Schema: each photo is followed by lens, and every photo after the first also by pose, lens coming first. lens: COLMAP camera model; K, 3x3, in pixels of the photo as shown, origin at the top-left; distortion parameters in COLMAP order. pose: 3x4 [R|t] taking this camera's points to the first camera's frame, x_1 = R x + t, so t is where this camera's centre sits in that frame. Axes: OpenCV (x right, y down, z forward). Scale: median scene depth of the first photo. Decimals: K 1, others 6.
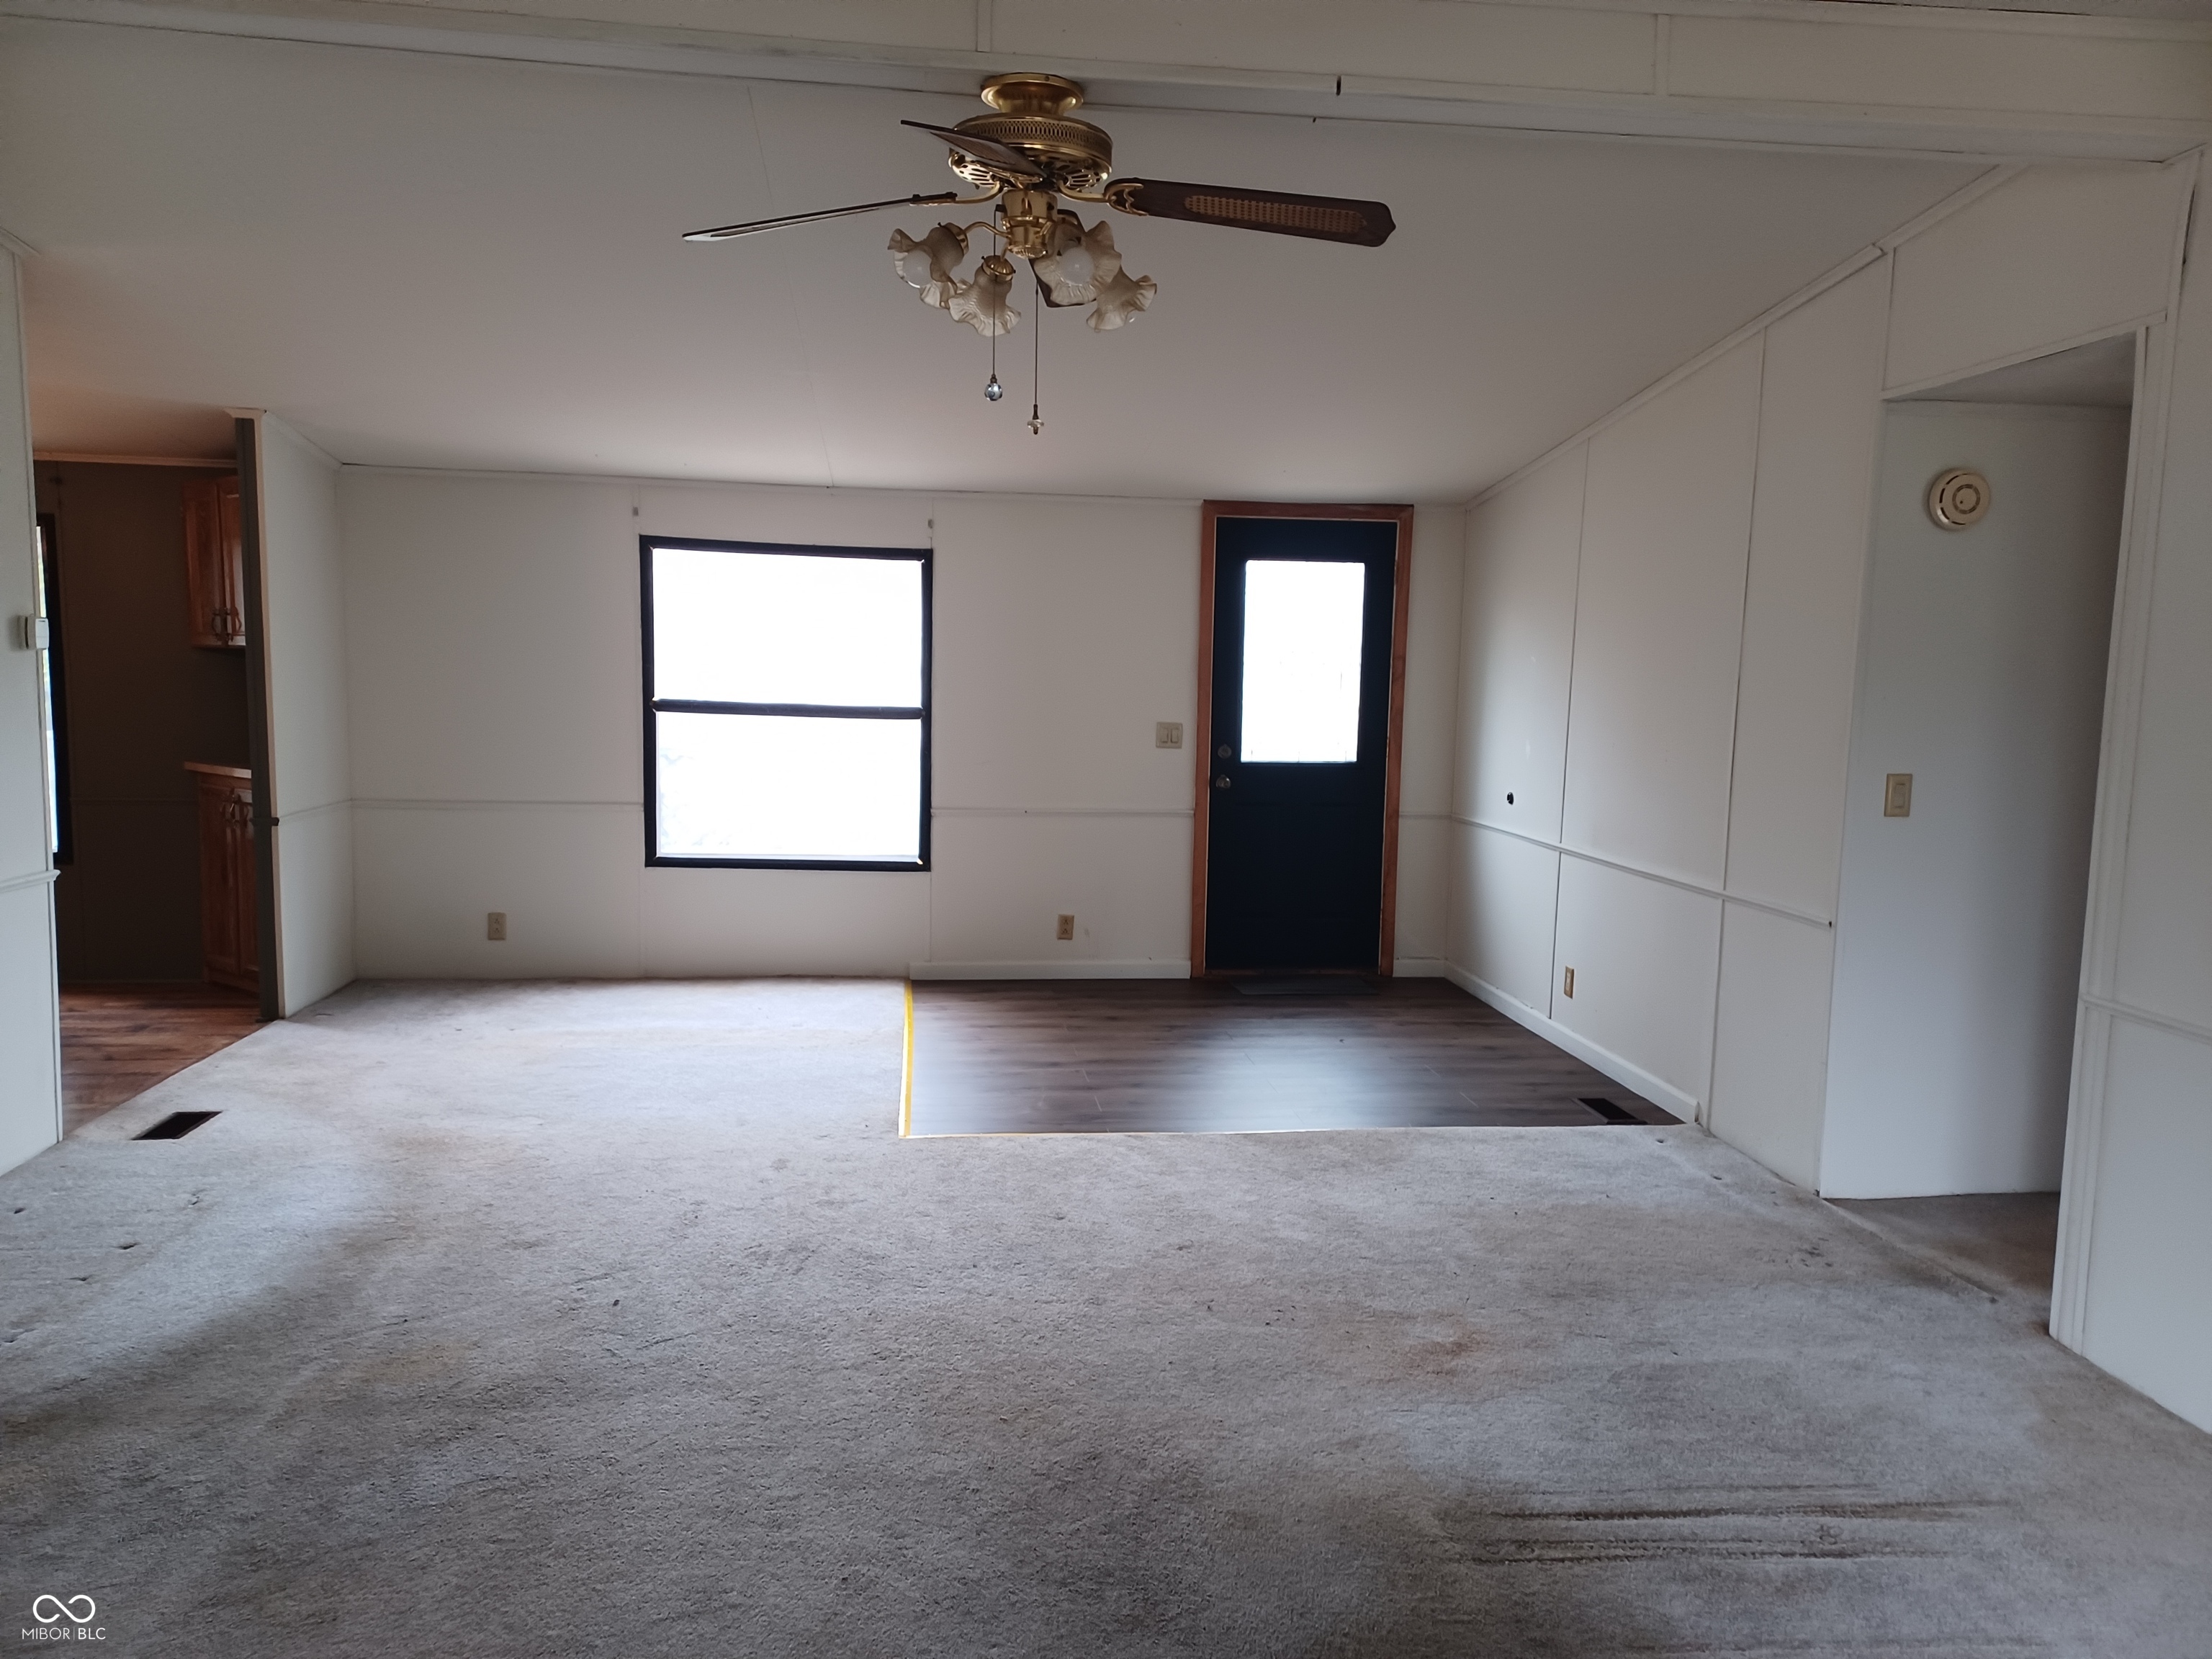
lens RADIAL K [[1584.6, 0, 1110.4], [0, 1584.6, 838.7], [0, 0, 1]] dist [0.089913, -0.004456]
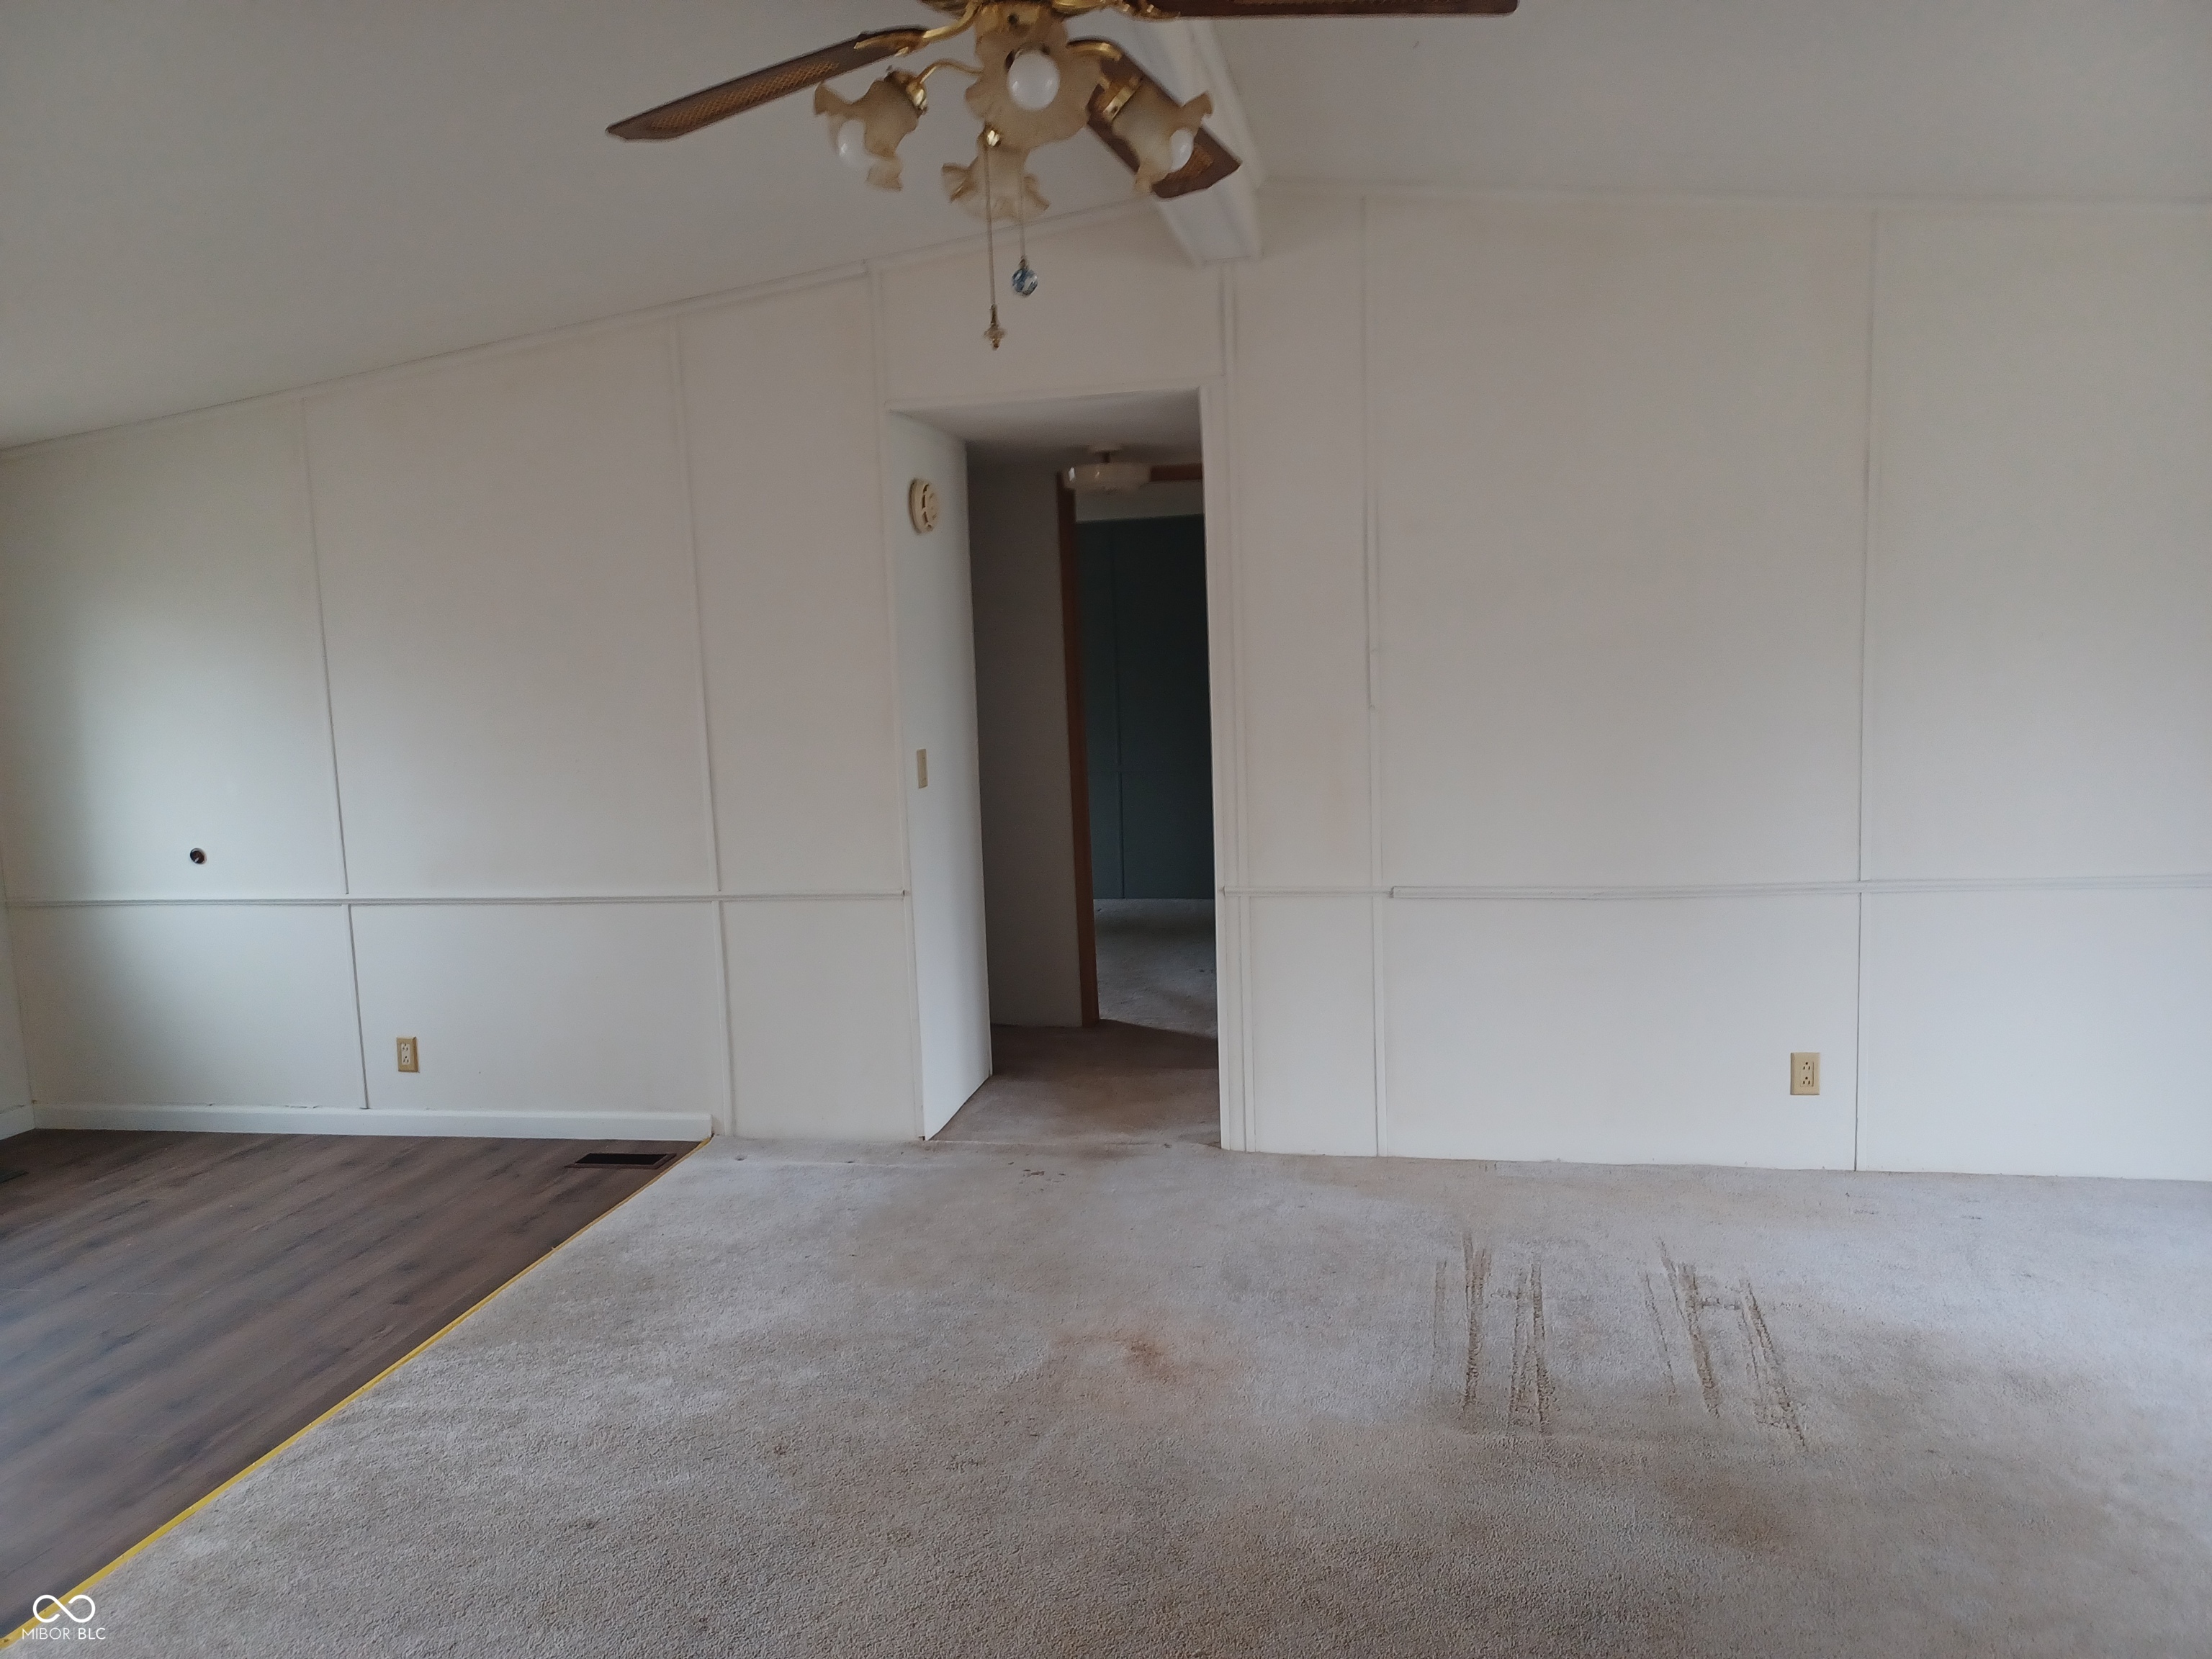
lens RADIAL K [[1584.6, 0, 1110.6], [0, 1584.6, 829.1], [0, 0, 1]] dist [0.089913, -0.004456]
pose [[0.331897, -0.136392, 0.933403, -0.485723], [0.151107, 0.984401, 0.090114, -0.062264], [-0.931134, 0.111136, 0.347330, 0.485857]]
